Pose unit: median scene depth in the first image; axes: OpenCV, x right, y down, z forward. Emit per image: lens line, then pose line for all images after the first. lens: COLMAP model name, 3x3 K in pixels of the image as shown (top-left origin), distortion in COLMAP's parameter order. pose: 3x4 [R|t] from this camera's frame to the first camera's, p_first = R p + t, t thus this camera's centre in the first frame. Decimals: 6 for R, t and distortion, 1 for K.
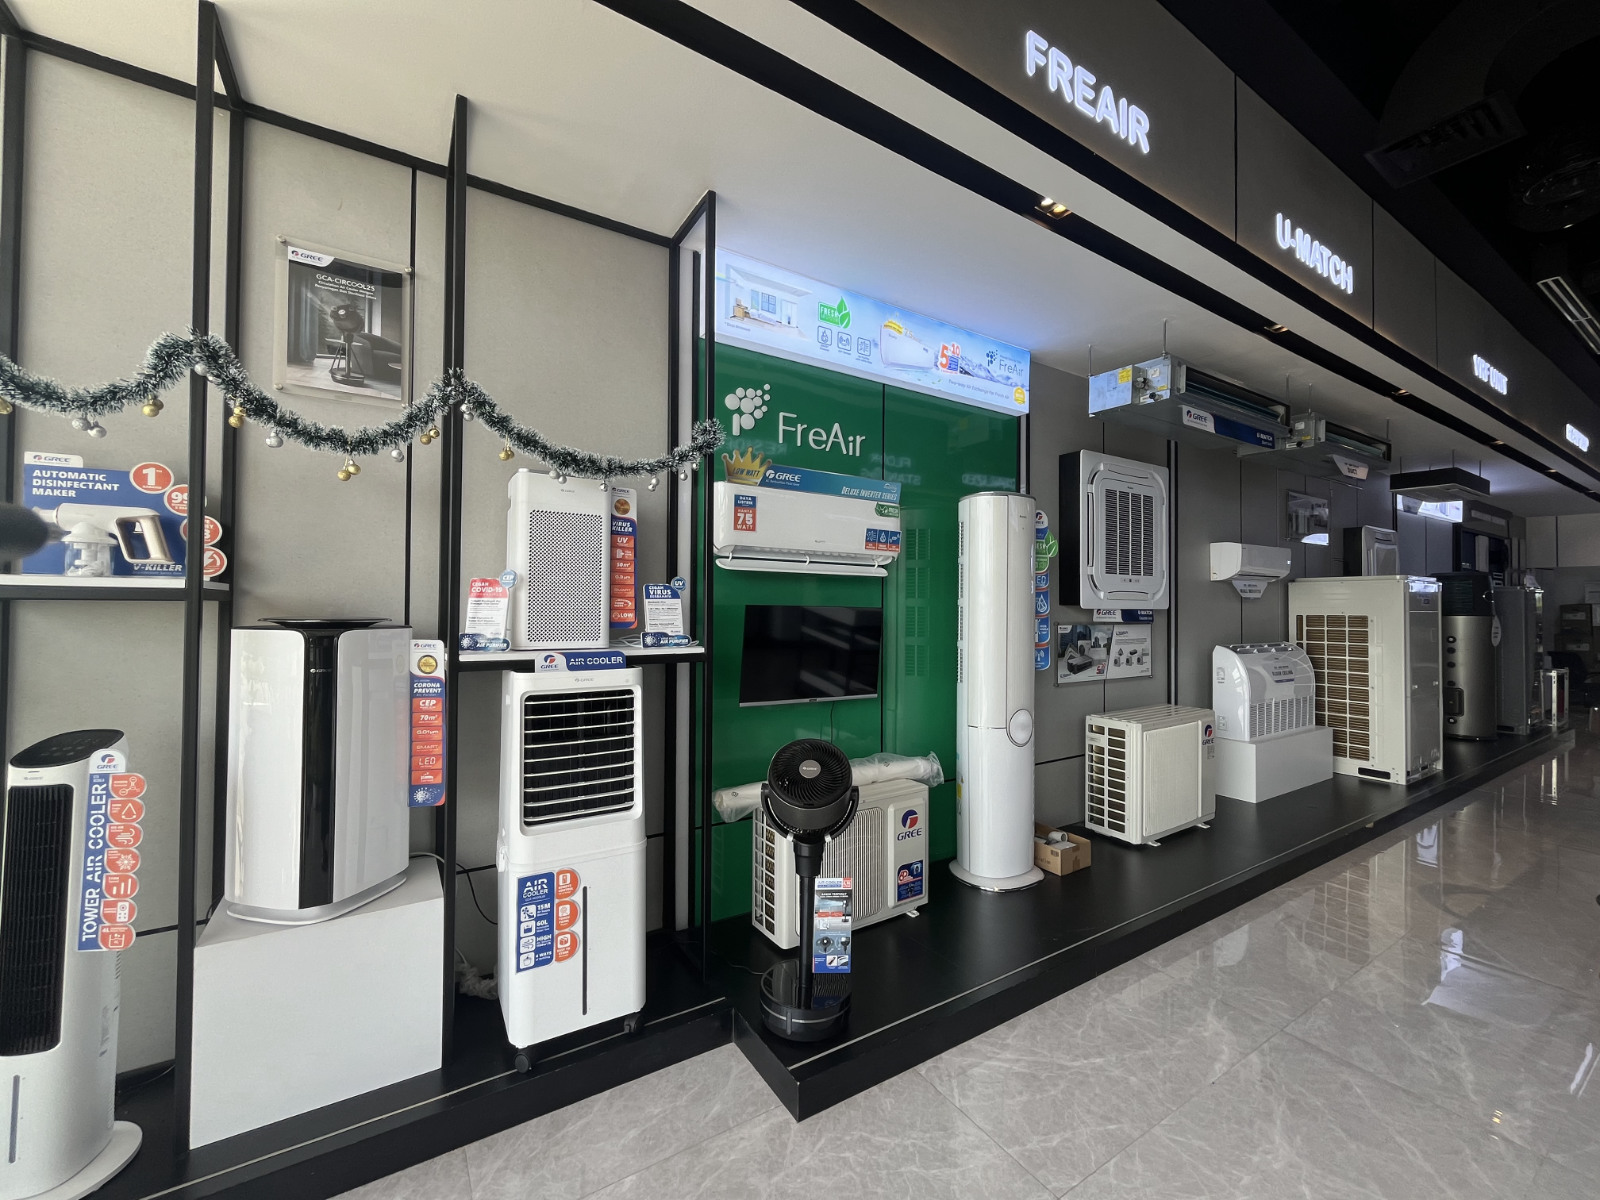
lens RADIAL K [[648.9, 0, 798.7], [0, 648.9, 596.8], [0, 0, 1]] dist [-0.004510, -0.000168]
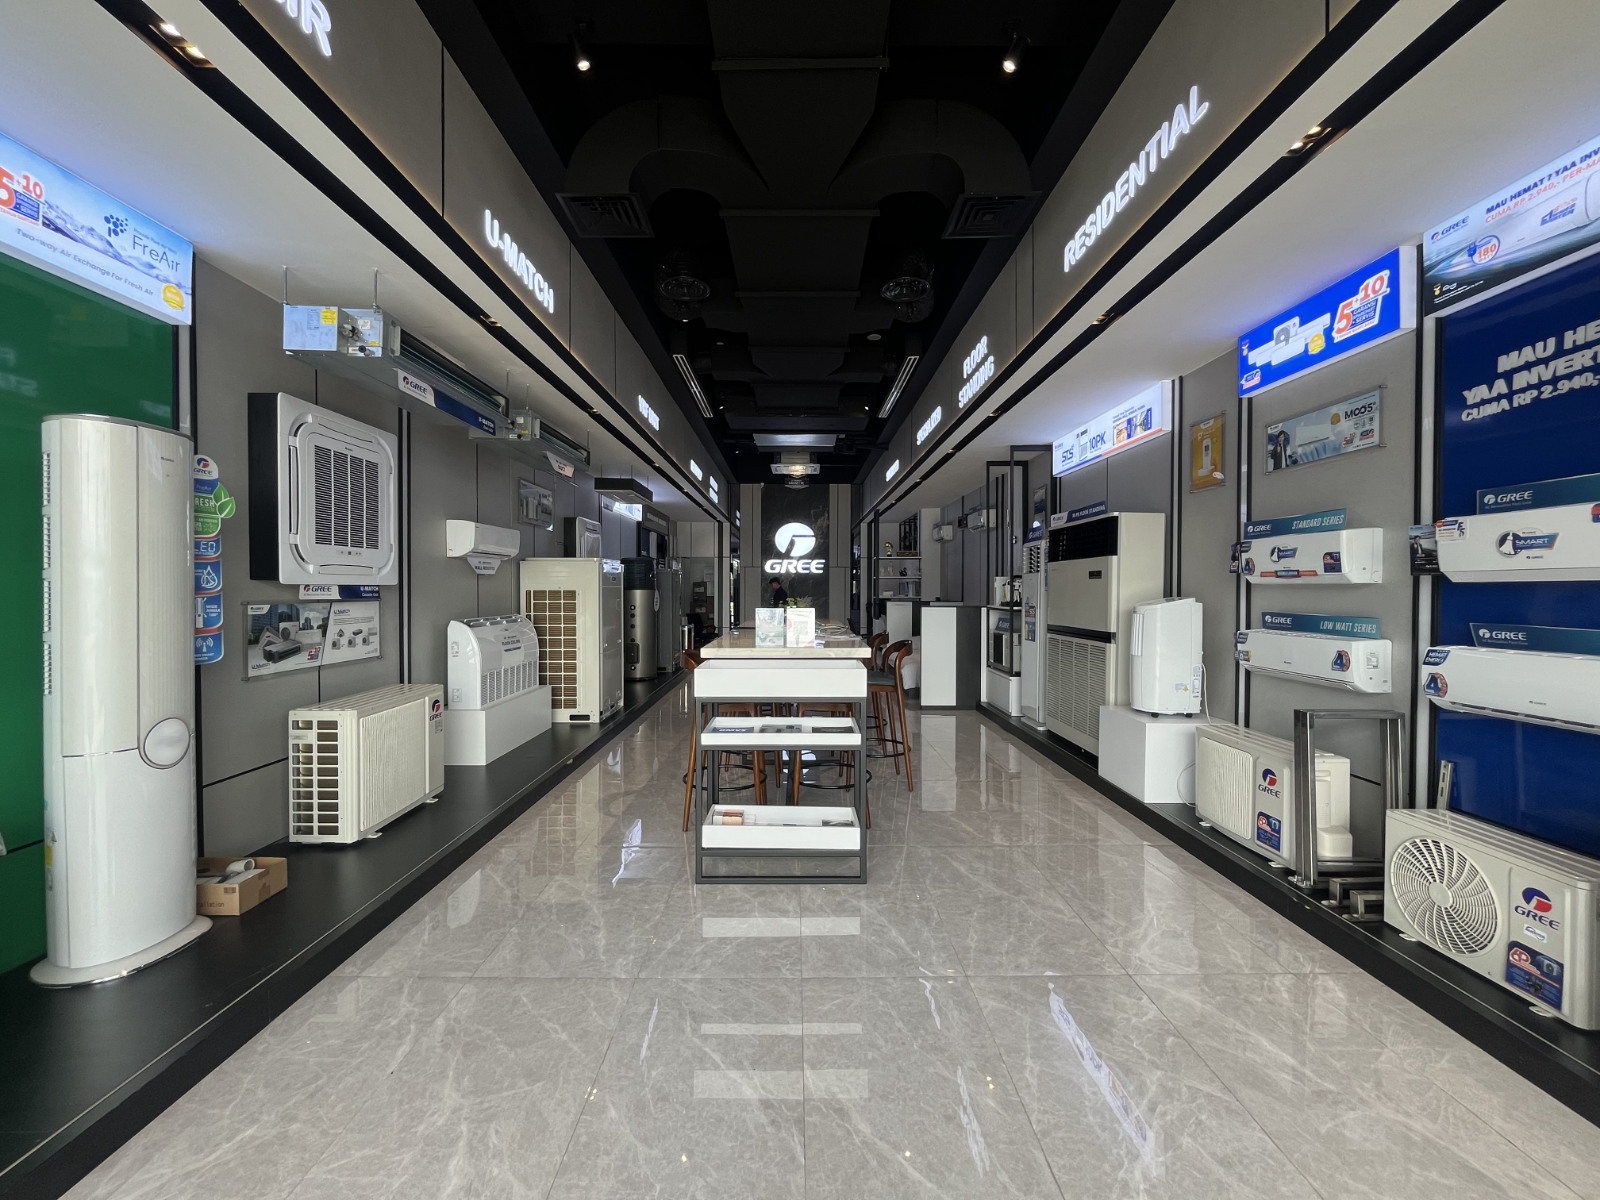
lens RADIAL K [[648.9, 0, 800.6], [0, 648.9, 596.1], [0, 0, 1]] dist [-0.004510, -0.000168]
pose [[0.523680, -0.016728, 0.851750, 0.077045], [-0.012384, 0.999552, 0.027245, 0.002587], [-0.851825, -0.024816, 0.523239, -0.004760]]
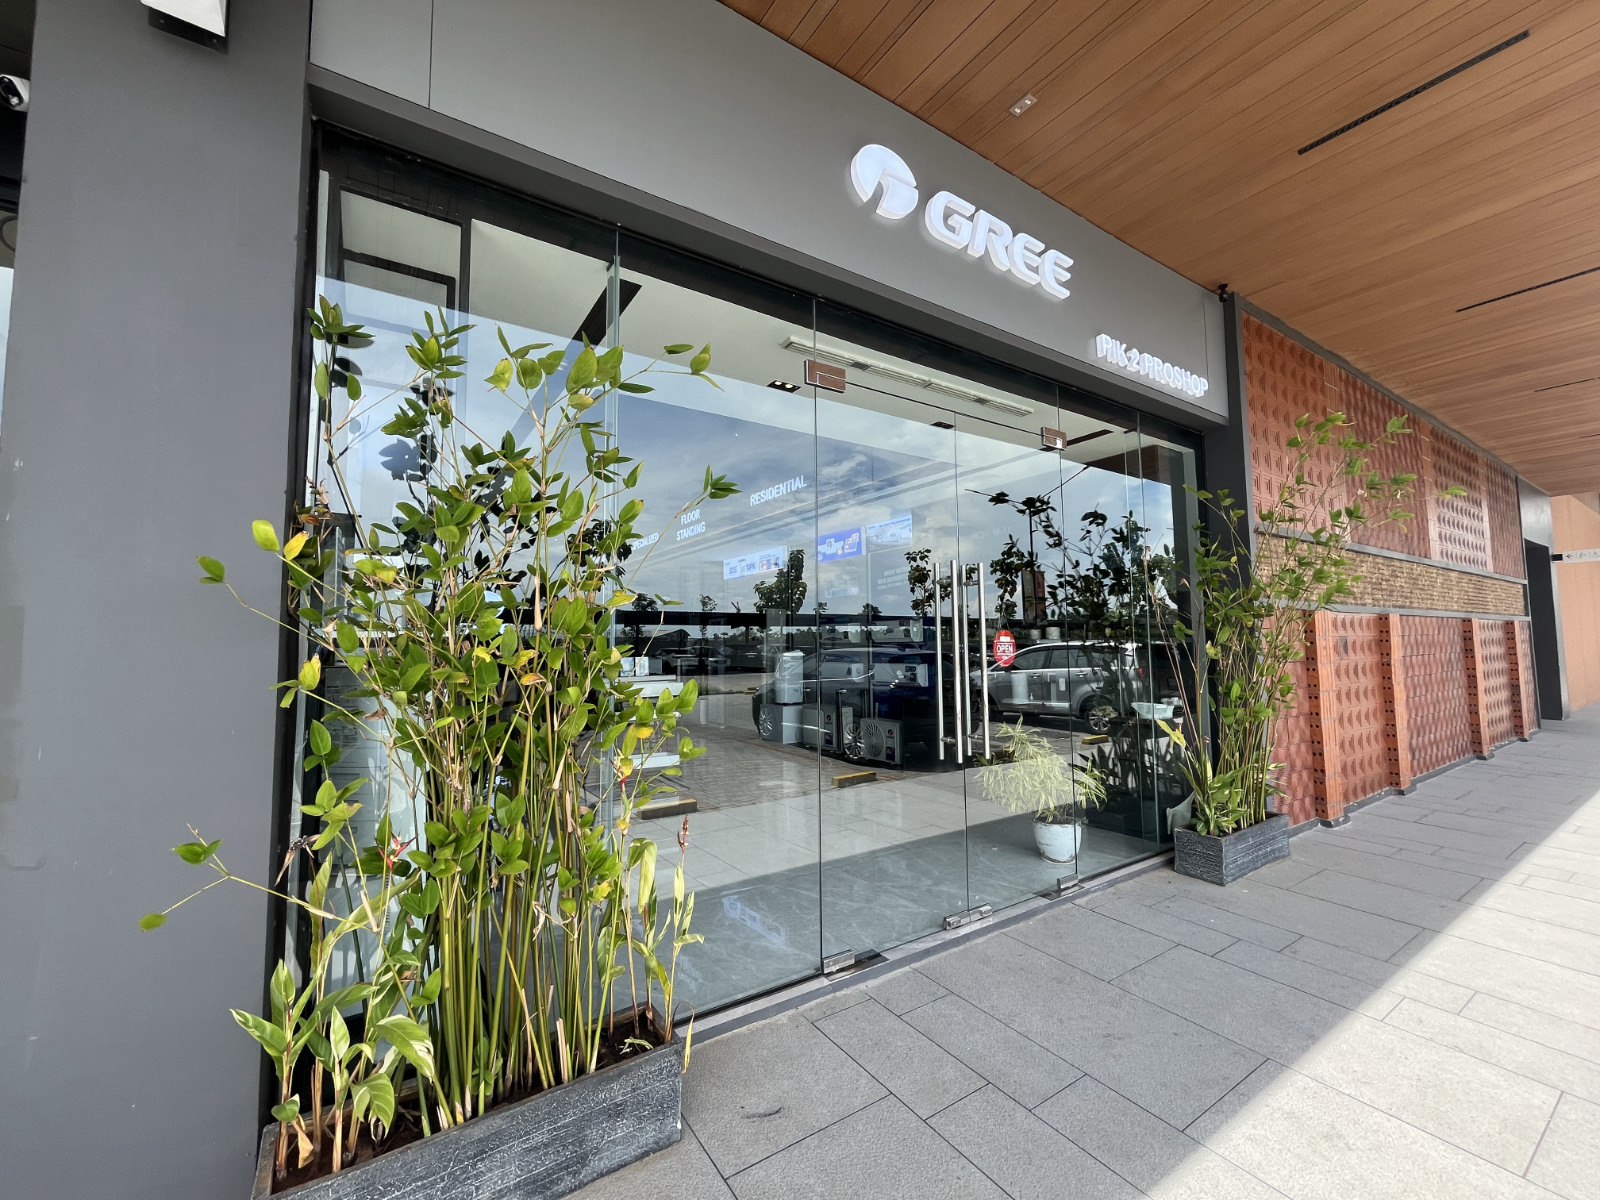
lens RADIAL K [[648.9, 0, 799.4], [0, 648.9, 600.5], [0, 0, 1]] dist [-0.004510, -0.000168]
pose [[-0.025410, 0.063006, 0.997690, -2.448738], [-0.006399, 0.997981, -0.063188, -0.010967], [-0.999657, -0.007990, -0.024956, 0.147596]]
